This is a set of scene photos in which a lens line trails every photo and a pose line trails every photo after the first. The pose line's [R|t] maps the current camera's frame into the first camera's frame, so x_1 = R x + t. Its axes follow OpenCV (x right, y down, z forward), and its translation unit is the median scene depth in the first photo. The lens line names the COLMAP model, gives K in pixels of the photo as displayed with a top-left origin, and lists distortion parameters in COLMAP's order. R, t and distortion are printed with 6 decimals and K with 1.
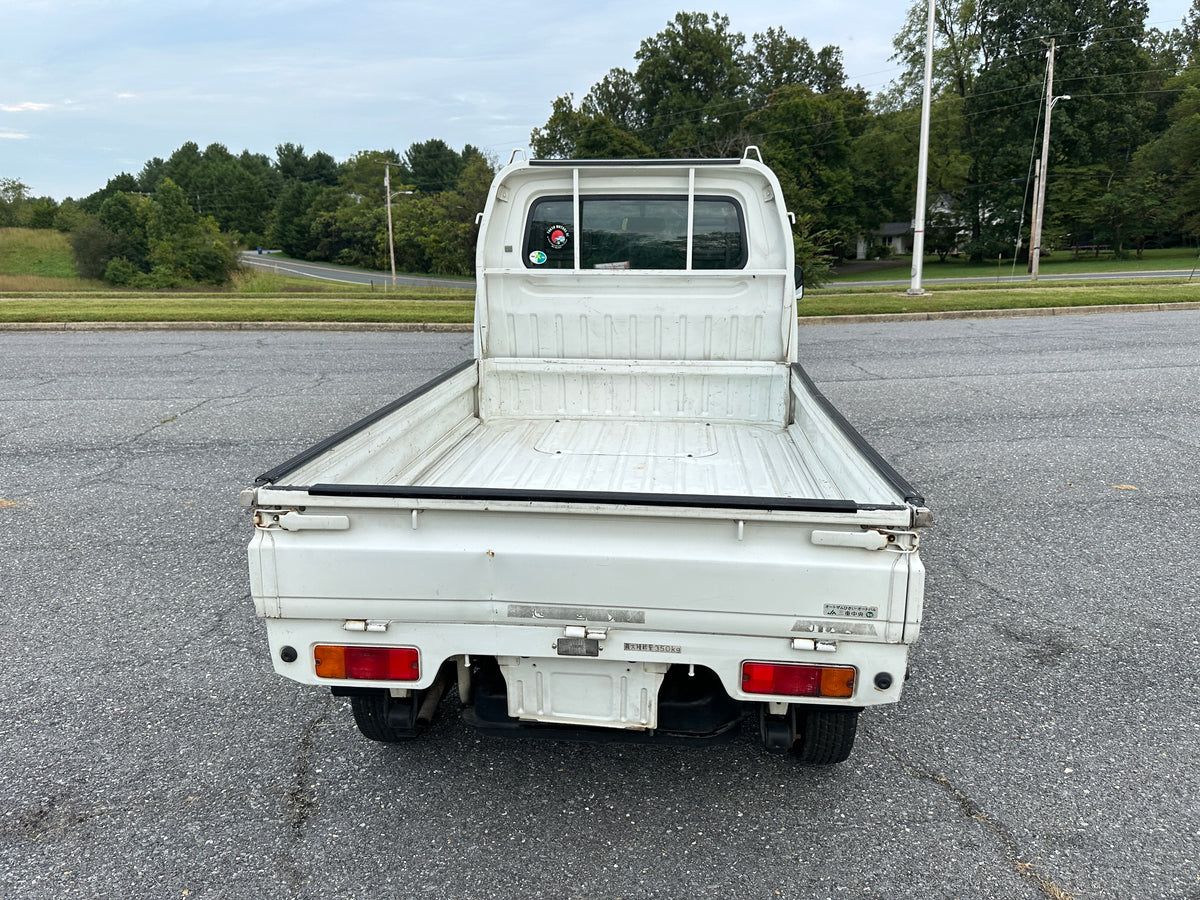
lens RADIAL K [[853.4, 0, 608.0], [0, 853.4, 454.9], [0, 0, 1]] dist [0.034757, -0.047192]
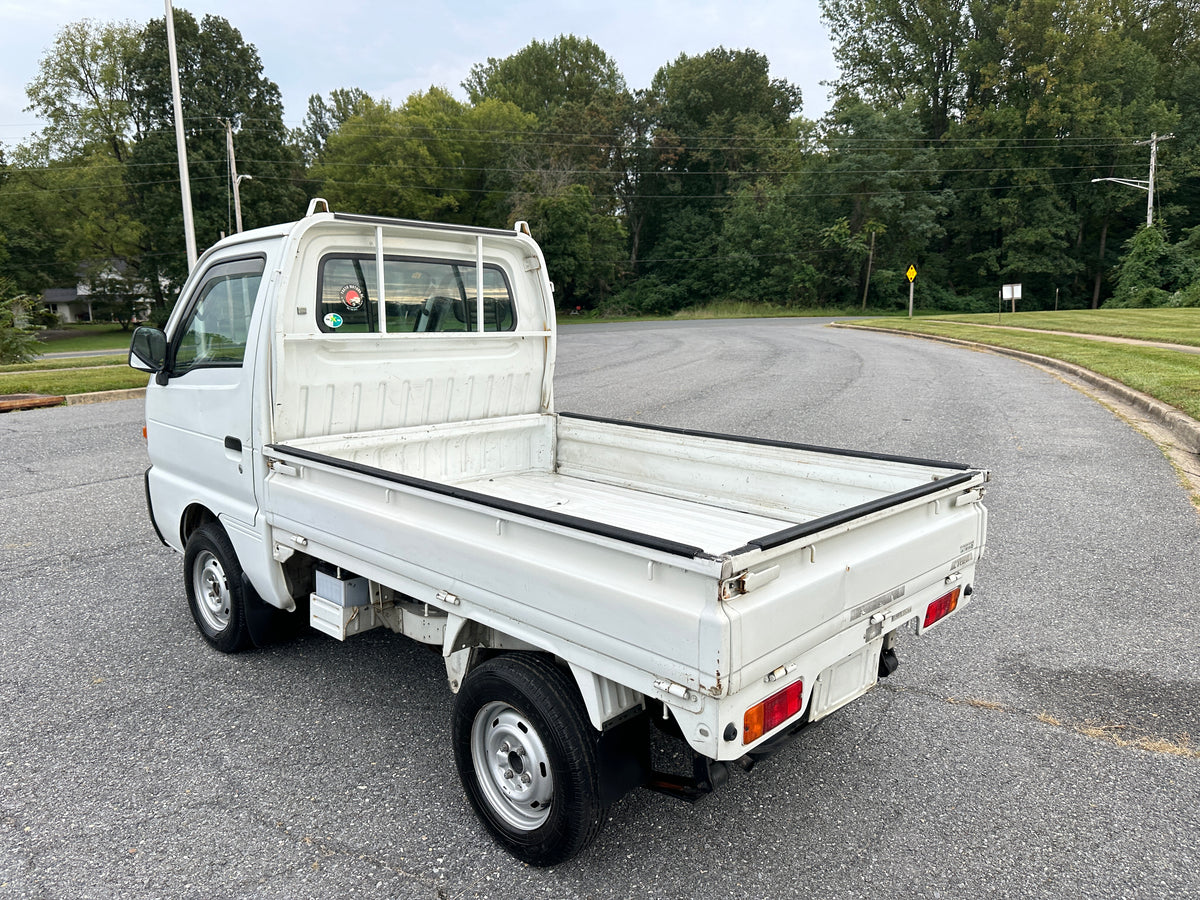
lens RADIAL K [[853.4, 0, 614.8], [0, 853.4, 455.7], [0, 0, 1]] dist [0.034757, -0.047192]
pose [[0.619073, -0.125718, 0.775205, -0.592869], [0.184204, 0.982811, 0.012282, -0.051686], [-0.763425, 0.135192, 0.631590, 0.240721]]
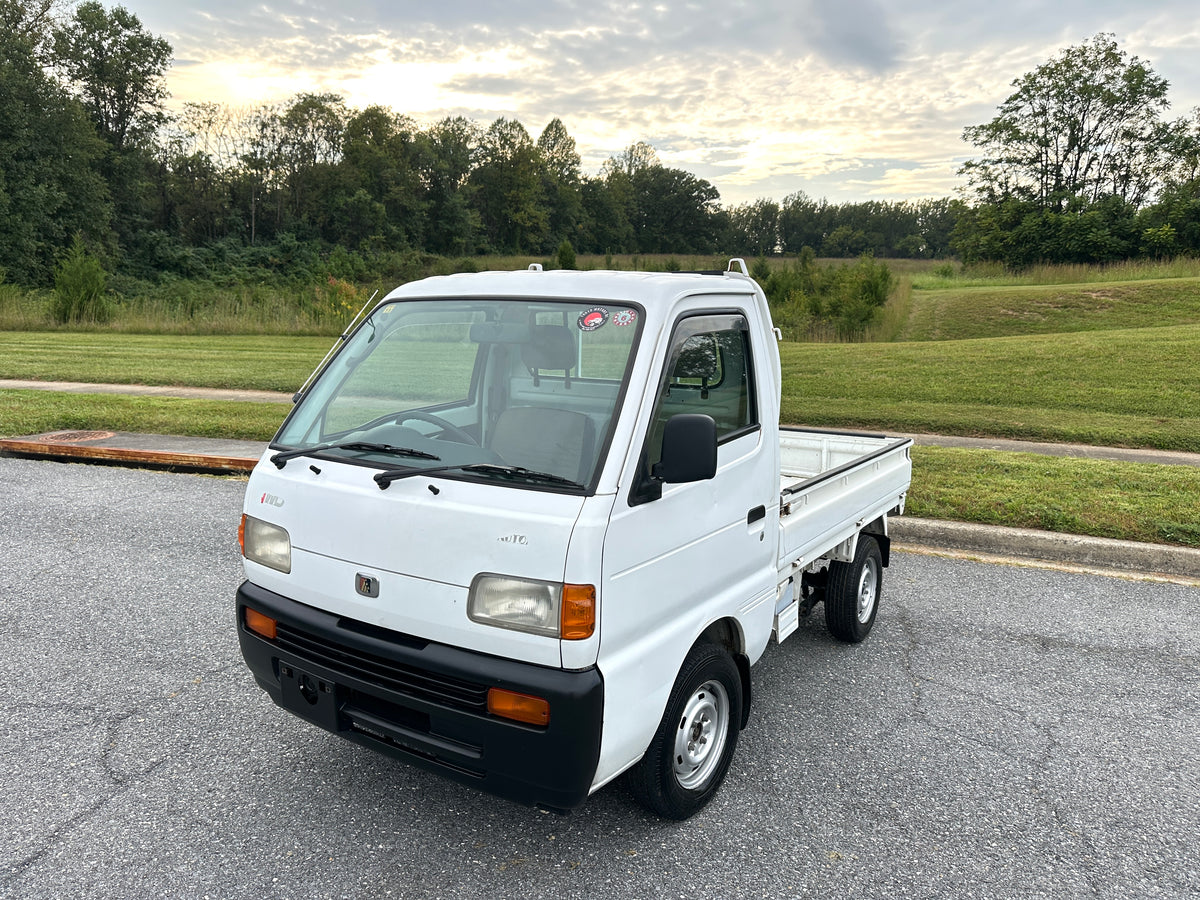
lens RADIAL K [[853.4, 0, 611.1], [0, 853.4, 462.2], [0, 0, 1]] dist [0.034757, -0.047192]
pose [[-0.896953, -0.086292, 0.433624, -0.180395], [0.092127, 0.922762, 0.374195, -0.840682], [-0.432422, 0.375584, -0.819725, 3.085343]]
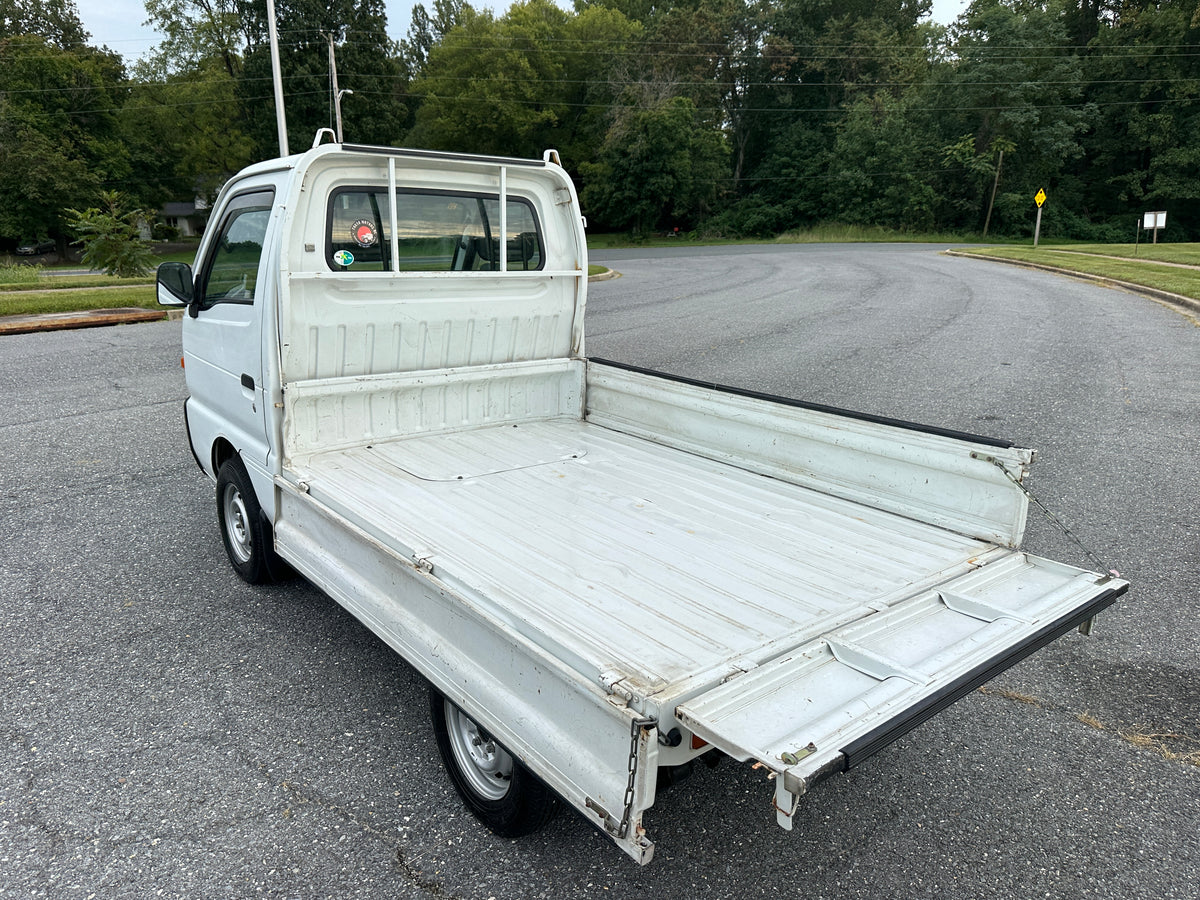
lens RADIAL K [[853.4, 0, 596.3], [0, 853.4, 467.1], [0, 0, 1]] dist [0.034757, -0.047192]
pose [[0.718287, -0.168193, 0.675112, -0.503235], [0.146207, 0.985162, 0.089879, -0.065875], [-0.680212, 0.034147, 0.732220, 0.212813]]
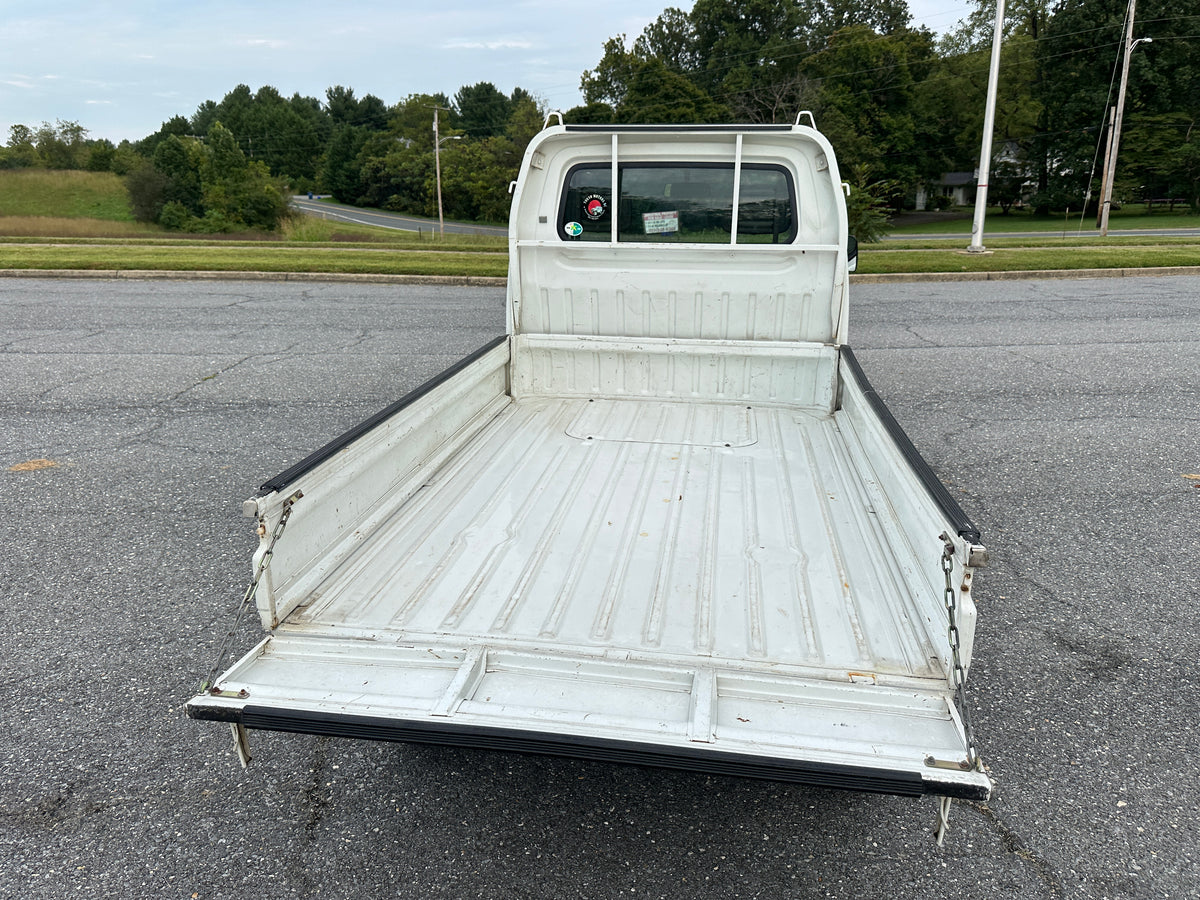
lens RADIAL K [[853.4, 0, 606.8], [0, 853.4, 455.1], [0, 0, 1]] dist [0.034757, -0.047192]
pose [[0.998341, 0.024952, -0.051895, 0.010106], [-0.021934, 0.998079, 0.057935, -0.035305], [0.053241, -0.056701, 0.996971, 0.039783]]
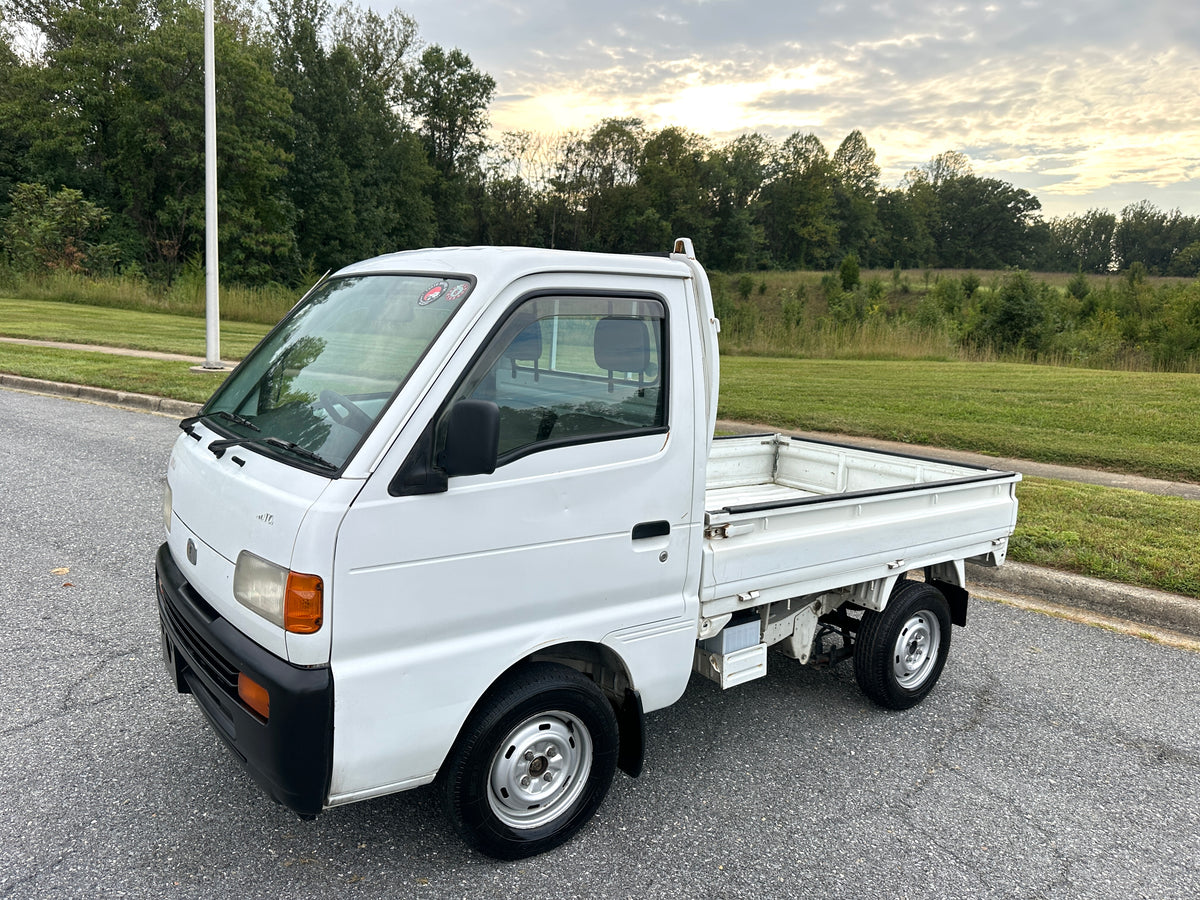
lens RADIAL K [[853.4, 0, 596.6], [0, 853.4, 462.0], [0, 0, 1]] dist [0.034757, -0.047192]
pose [[-0.692079, -0.144870, 0.707135, -0.602099], [0.129152, 0.938991, 0.318772, -0.693428], [-0.710174, 0.311944, -0.631145, 2.629299]]
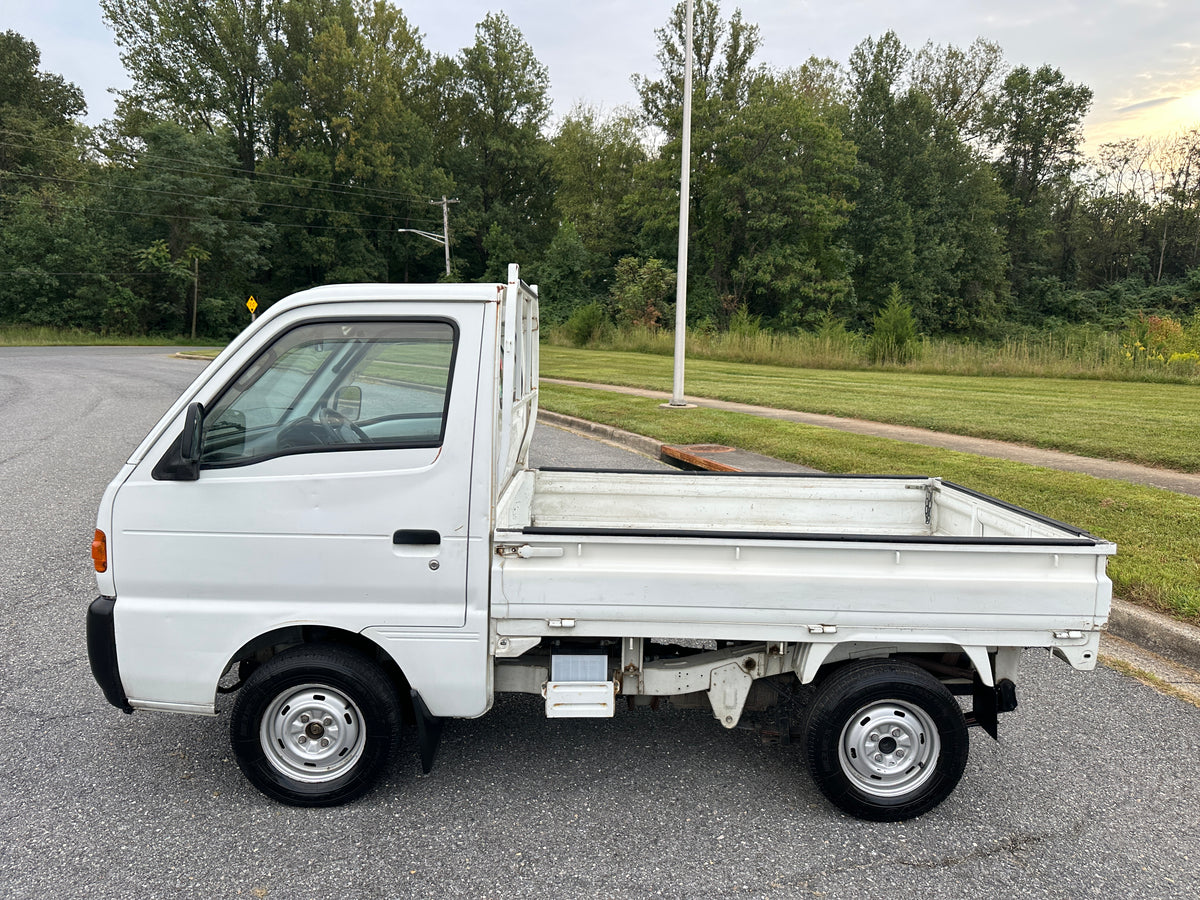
lens RADIAL K [[853.4, 0, 604.0], [0, 853.4, 459.7], [0, 0, 1]] dist [0.034757, -0.047192]
pose [[-0.112484, -0.128602, 0.985296, -1.135184], [0.223360, 0.962940, 0.151183, -0.441080], [-0.968224, 0.237081, -0.079591, 1.590519]]
